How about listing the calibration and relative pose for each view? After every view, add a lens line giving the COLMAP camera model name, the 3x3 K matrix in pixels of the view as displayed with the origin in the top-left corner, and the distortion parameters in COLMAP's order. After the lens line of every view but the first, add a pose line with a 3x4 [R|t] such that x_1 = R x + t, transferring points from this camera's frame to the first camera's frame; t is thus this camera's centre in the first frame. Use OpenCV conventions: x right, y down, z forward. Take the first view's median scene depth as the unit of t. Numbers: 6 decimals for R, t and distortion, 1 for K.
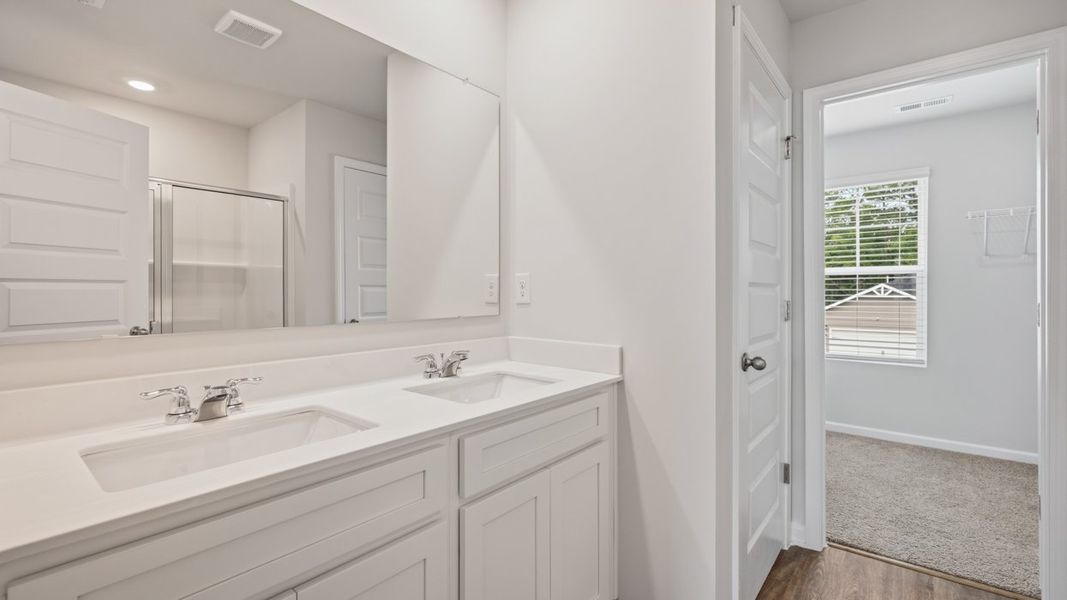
lens RADIAL K [[462.6, 0, 534.8], [0, 462.6, 292.2], [0, 0, 1]] dist [0.001751, -0.000111]
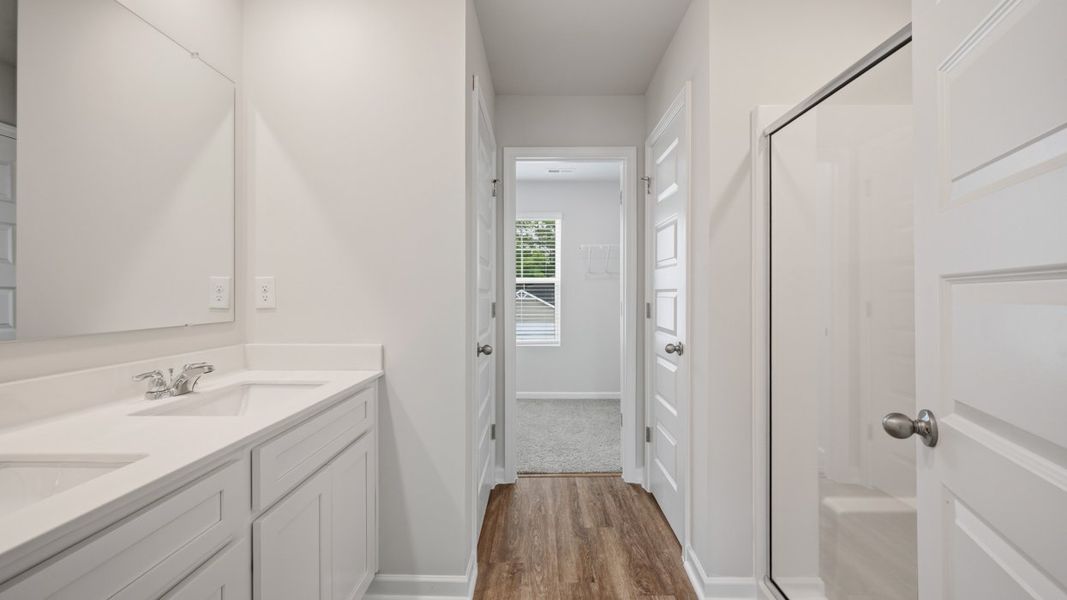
lens RADIAL K [[419.5, 0, 536.6], [0, 419.5, 298.5], [0, 0, 1]] dist [-0.000864, -0.000145]
pose [[0.779366, -0.005279, 0.626546, -0.131249], [0.001701, 0.999979, 0.006309, -0.000447], [-0.626566, -0.003851, 0.779359, -0.021308]]
